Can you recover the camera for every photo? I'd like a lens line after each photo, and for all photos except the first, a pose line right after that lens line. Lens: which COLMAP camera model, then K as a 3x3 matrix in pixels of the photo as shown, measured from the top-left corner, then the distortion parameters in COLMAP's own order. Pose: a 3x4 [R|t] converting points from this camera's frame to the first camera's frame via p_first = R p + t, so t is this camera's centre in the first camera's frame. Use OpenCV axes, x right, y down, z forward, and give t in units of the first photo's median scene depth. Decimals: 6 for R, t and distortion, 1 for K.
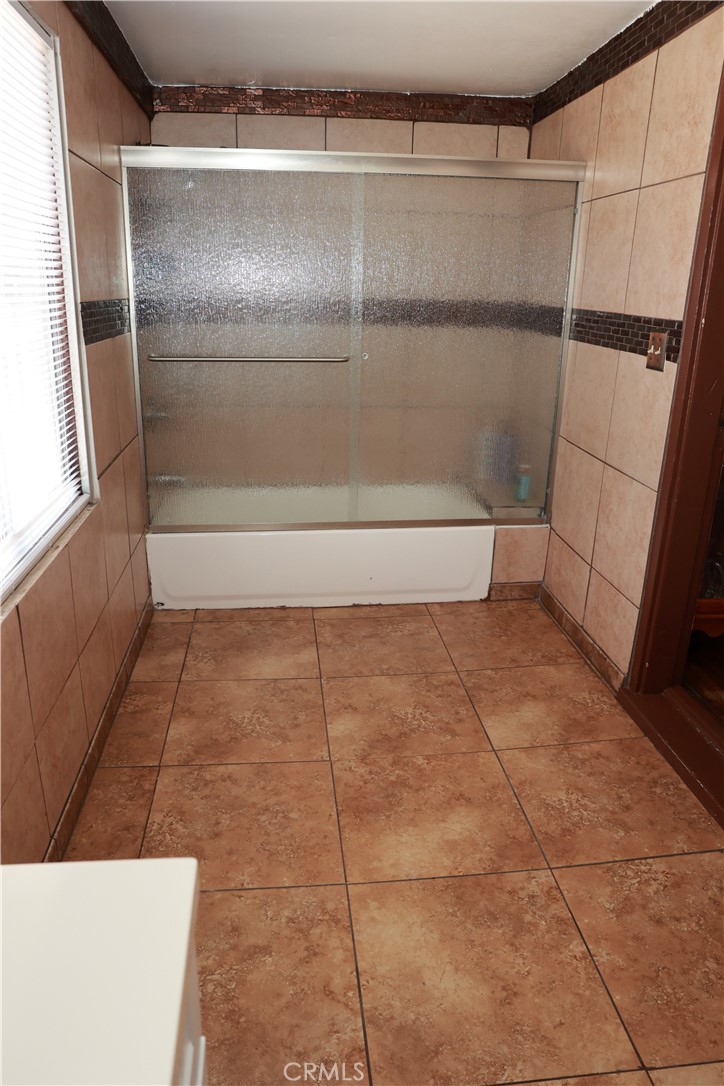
lens RADIAL K [[746.7, 0, 360.6], [0, 746.7, 541.5], [0, 0, 1]] dist [-0.006896, -0.000189]
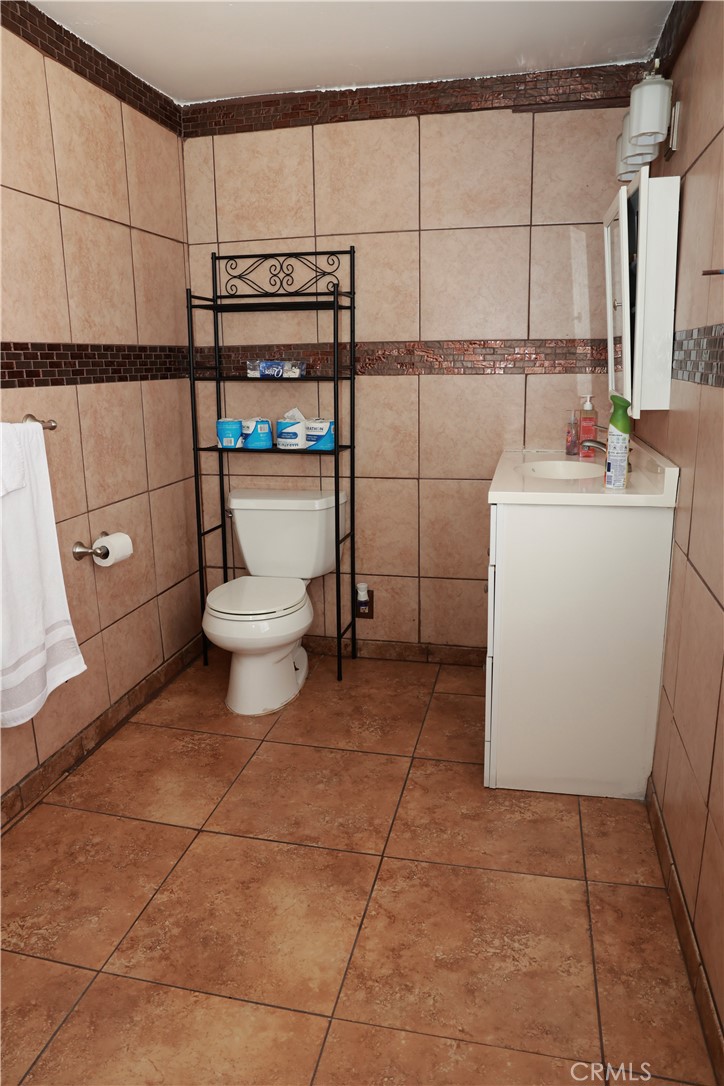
lens RADIAL K [[746.7, 0, 362.2], [0, 746.7, 540.6], [0, 0, 1]] dist [-0.006896, -0.000189]
pose [[-0.943075, -0.083413, 0.321950, -0.293279], [0.107479, 0.839656, 0.532377, -0.442840], [-0.314734, 0.536674, -0.782894, 1.473506]]
